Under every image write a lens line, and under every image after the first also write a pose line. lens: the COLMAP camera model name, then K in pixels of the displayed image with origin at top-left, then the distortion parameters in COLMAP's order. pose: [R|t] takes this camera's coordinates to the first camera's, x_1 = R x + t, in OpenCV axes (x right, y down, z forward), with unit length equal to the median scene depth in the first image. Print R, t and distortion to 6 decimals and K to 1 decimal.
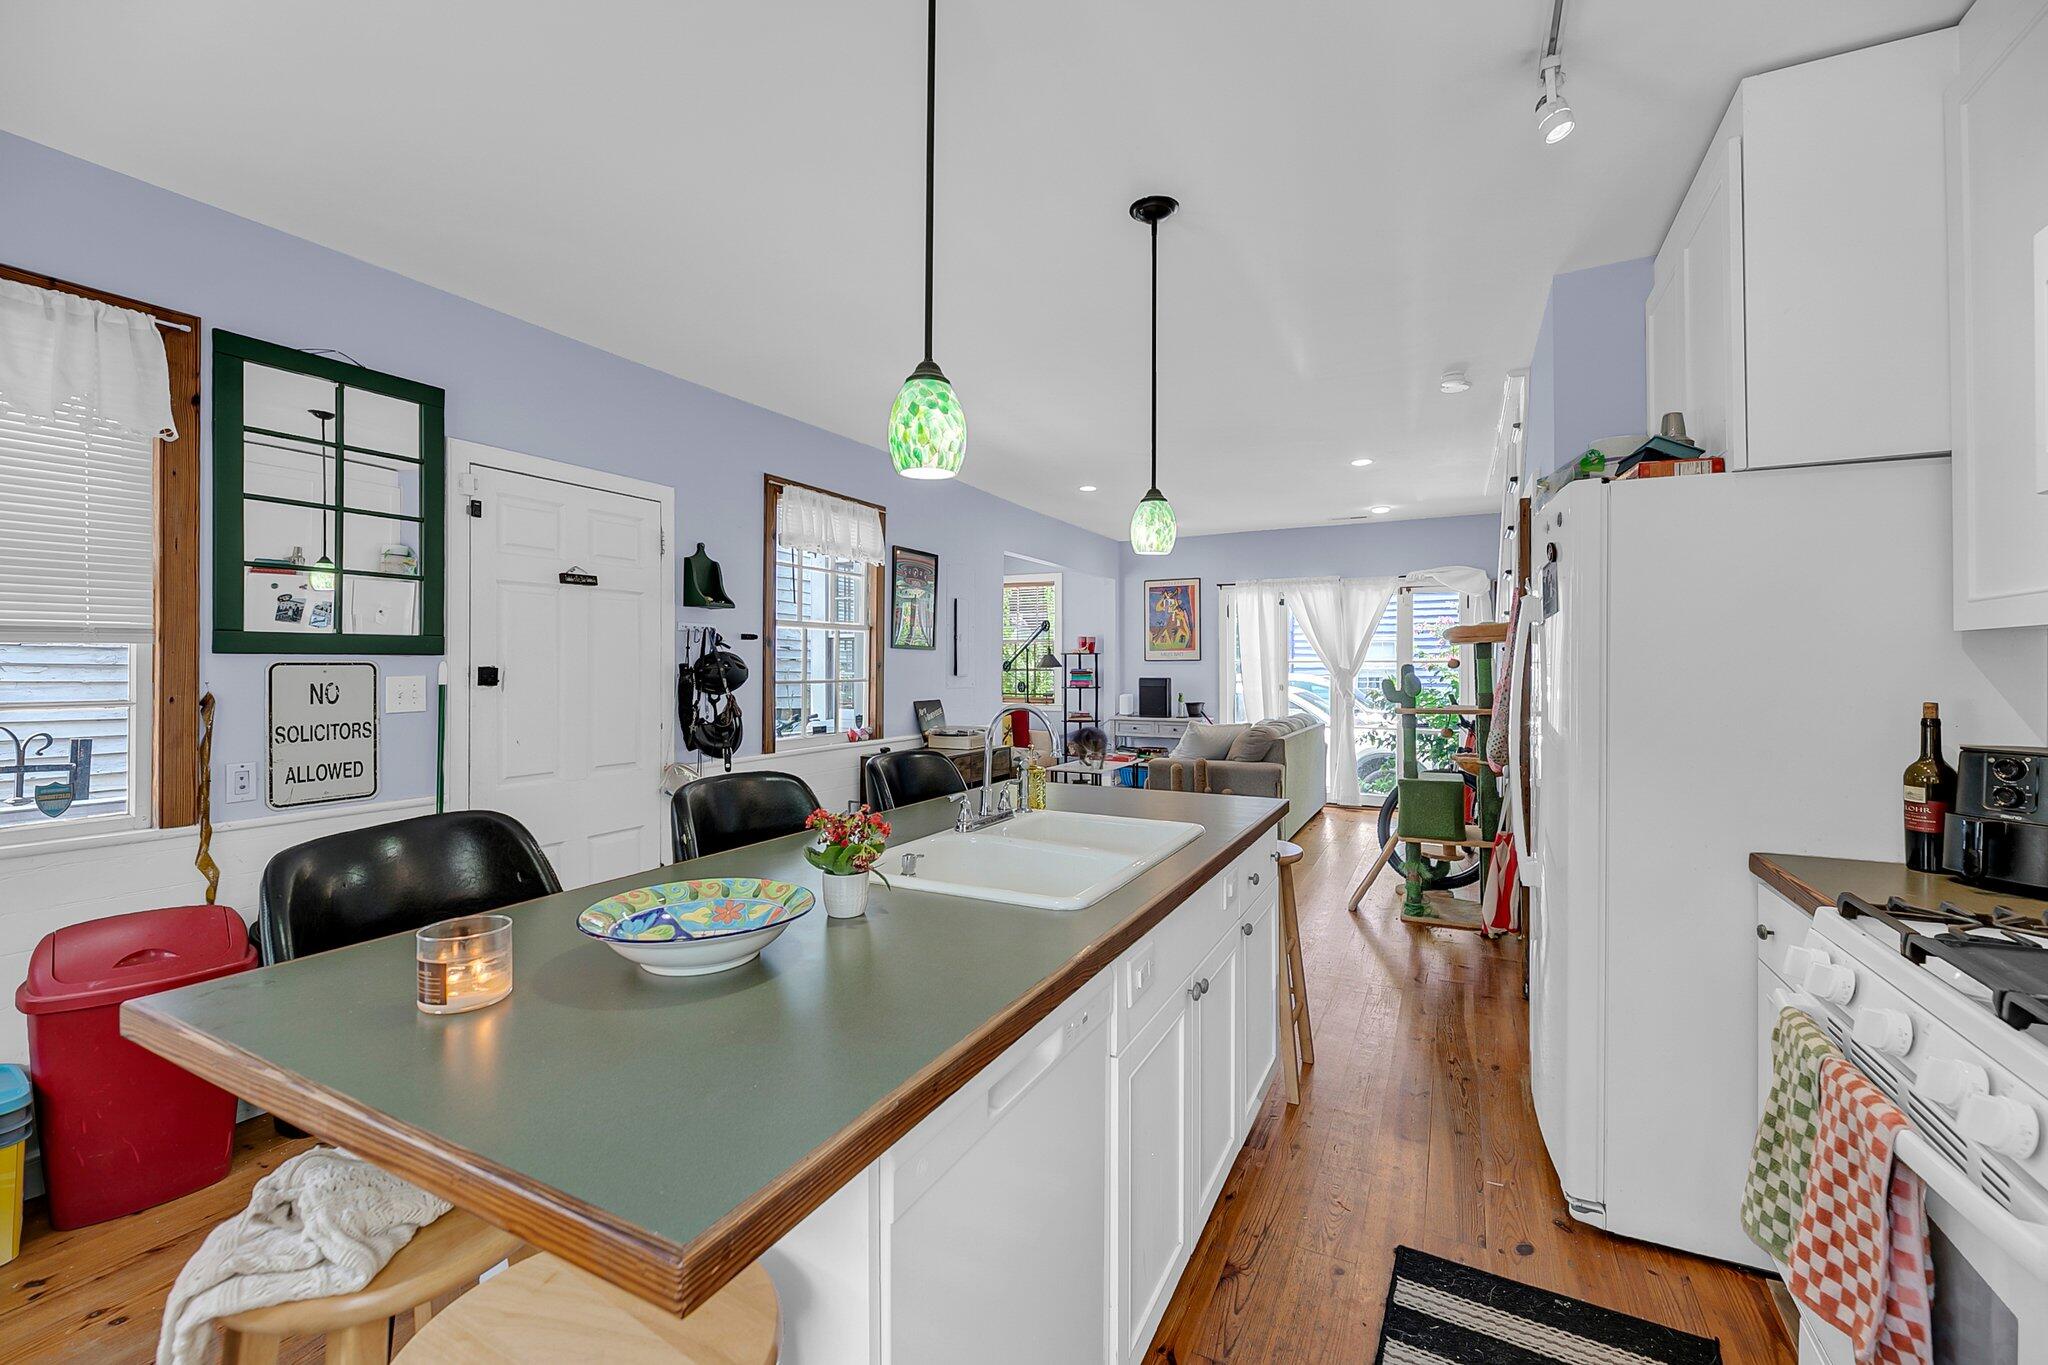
lens RADIAL K [[852.6, 0, 1039.2], [0, 852.6, 662.0], [0, 0, 1]] dist [-0.002896, -0.001038]
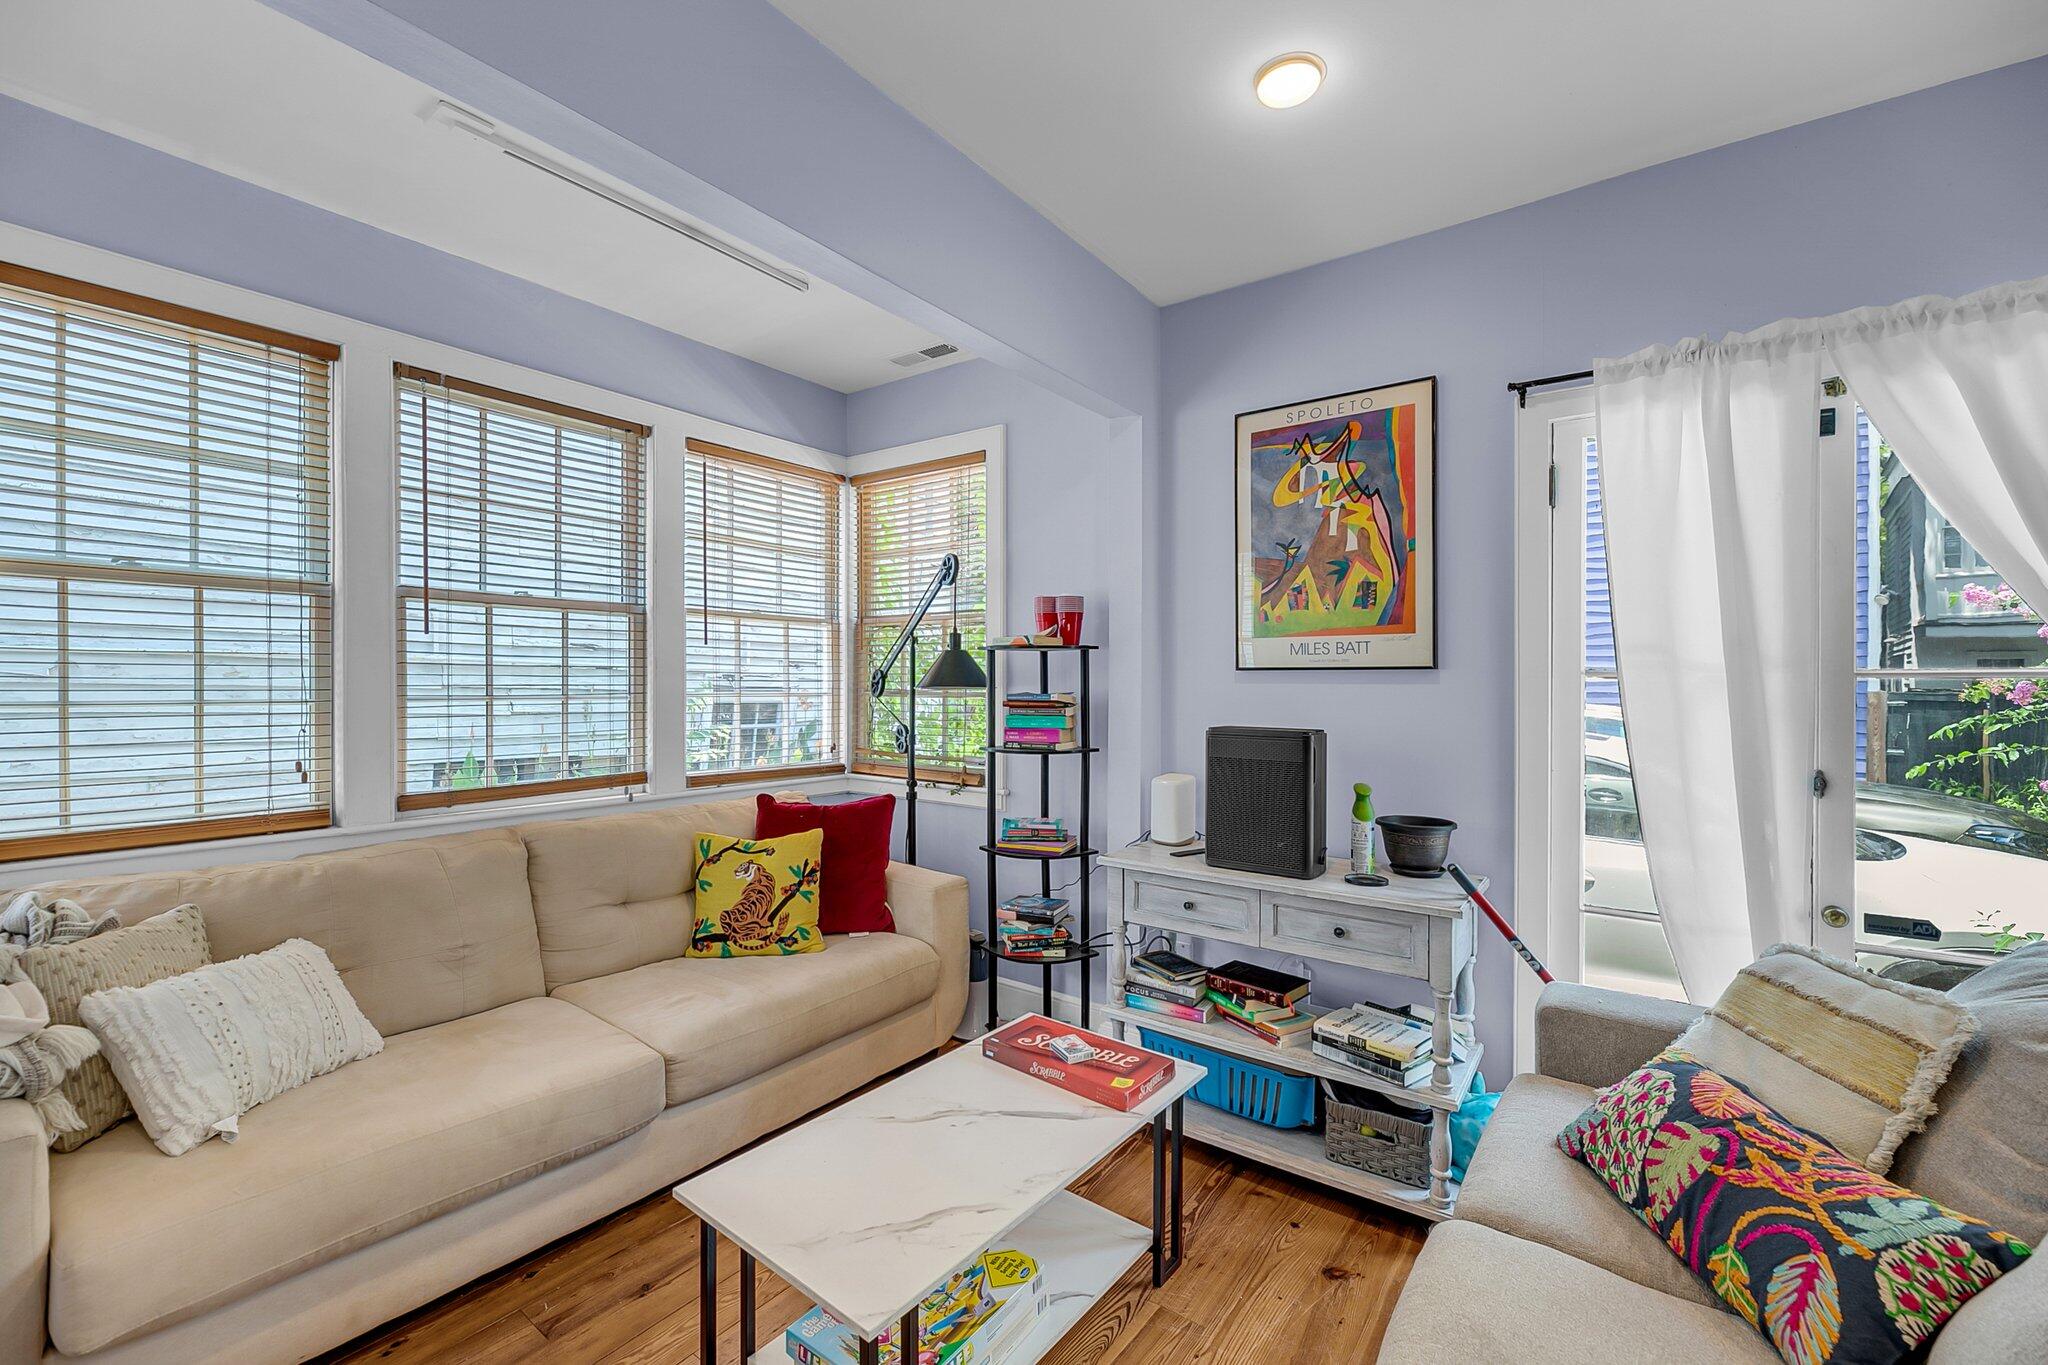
lens RADIAL K [[852.6, 0, 1011.6], [0, 852.6, 674.7], [0, 0, 1]] dist [-0.002896, -0.001038]
pose [[0.982830, 0.008095, -0.184335, 0.169895], [-0.009091, 0.999948, -0.004562, 0.004046], [0.184288, 0.006159, 0.982853, 1.145267]]
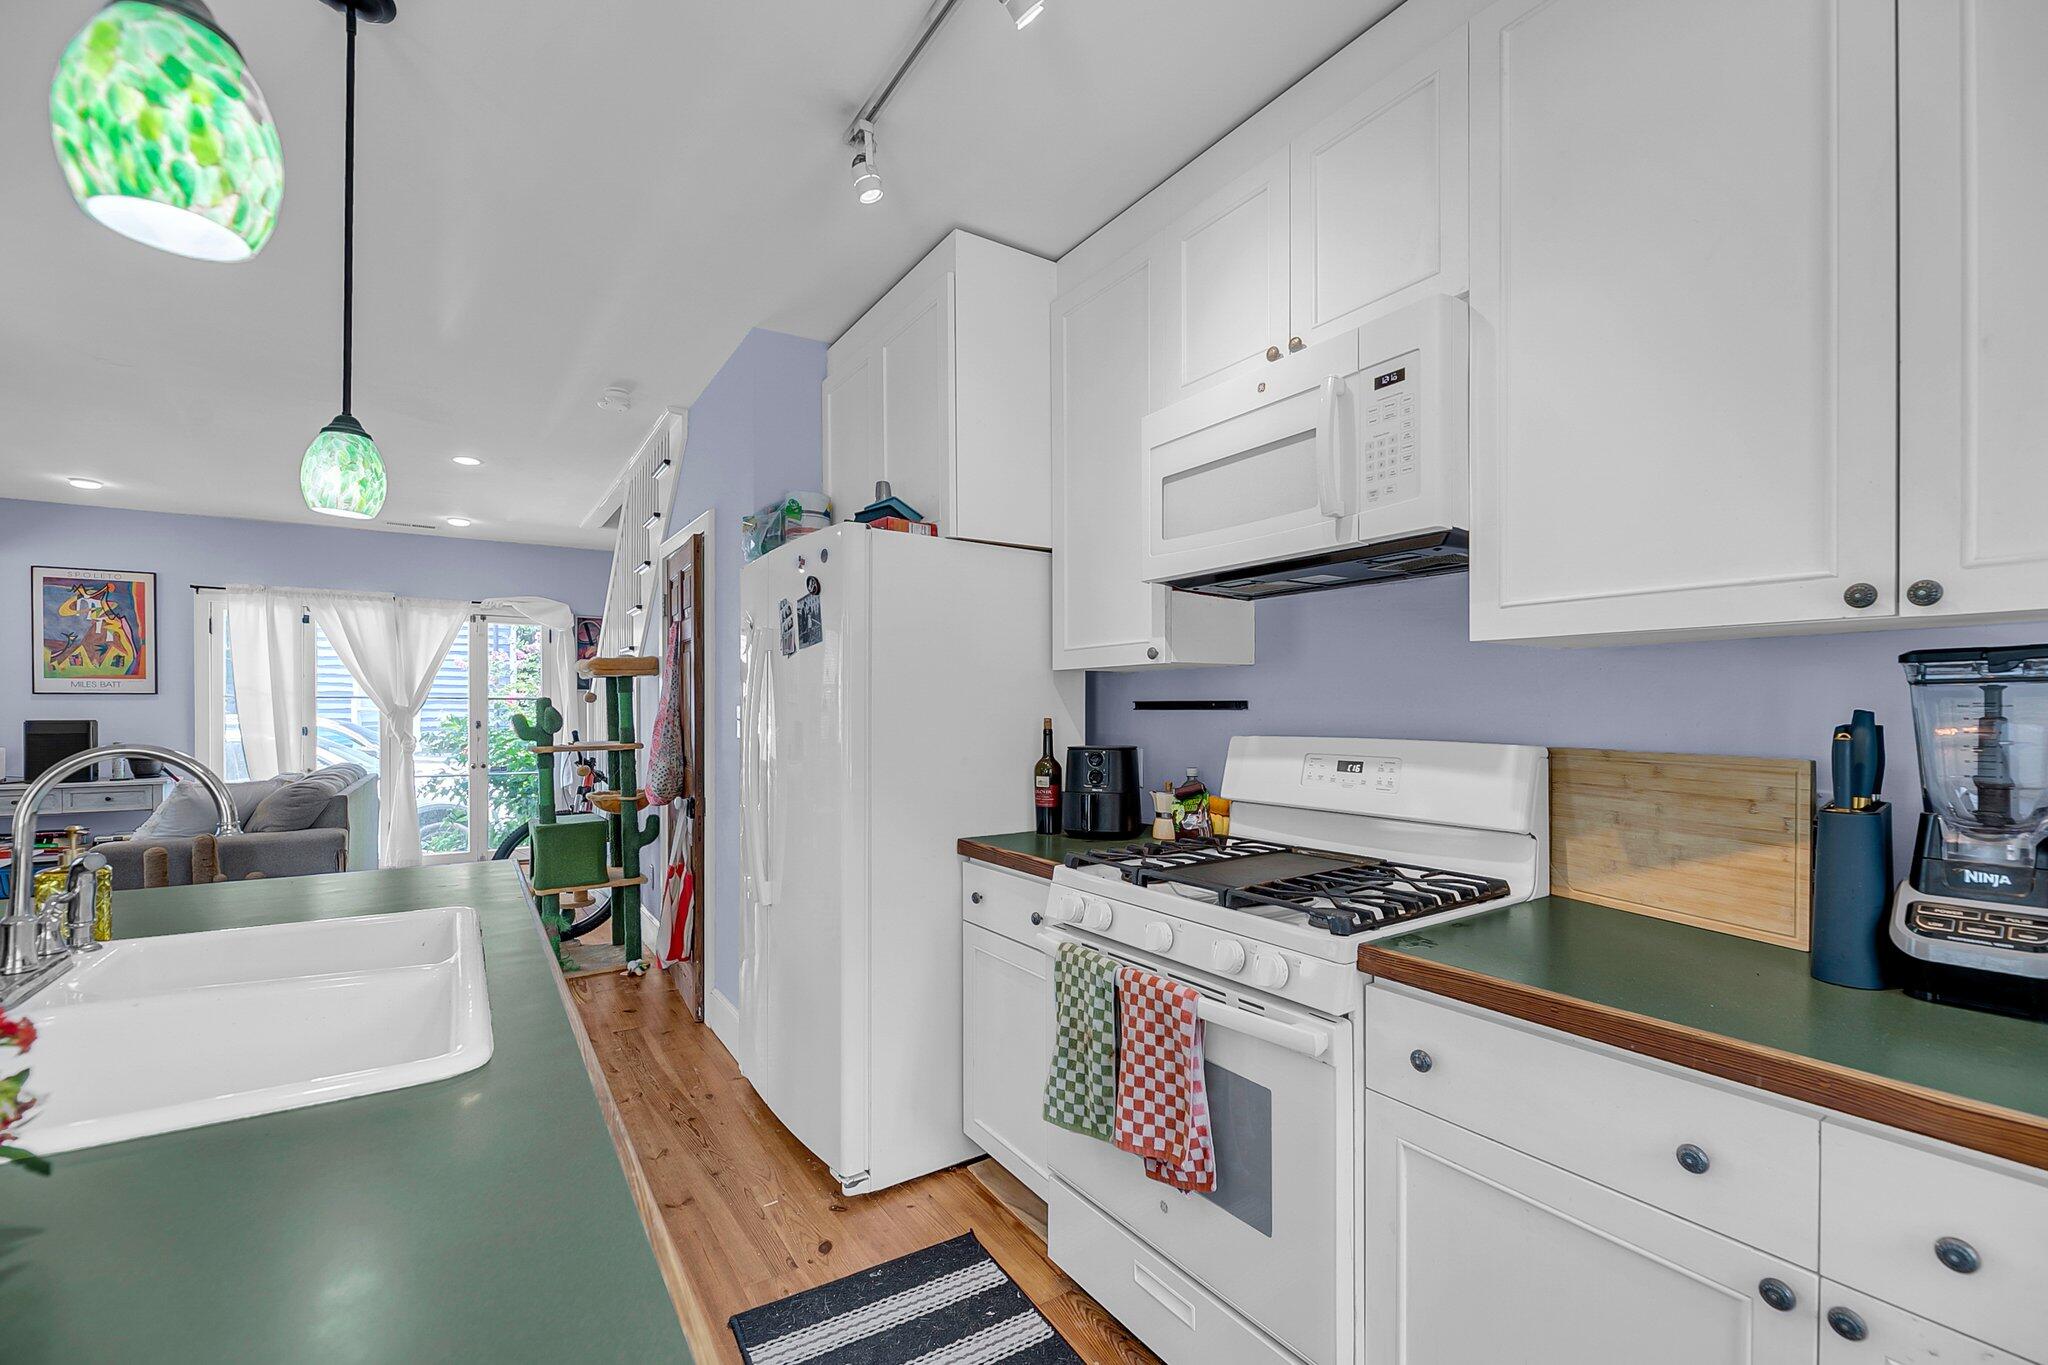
lens RADIAL K [[852.6, 0, 997.2], [0, 852.6, 709.1], [0, 0, 1]] dist [-0.002896, -0.001038]
pose [[0.504417, 0.000105, 0.863460, -0.096105], [-0.003349, 0.999993, 0.001835, 0.010893], [-0.863454, -0.003817, 0.504414, 0.123308]]
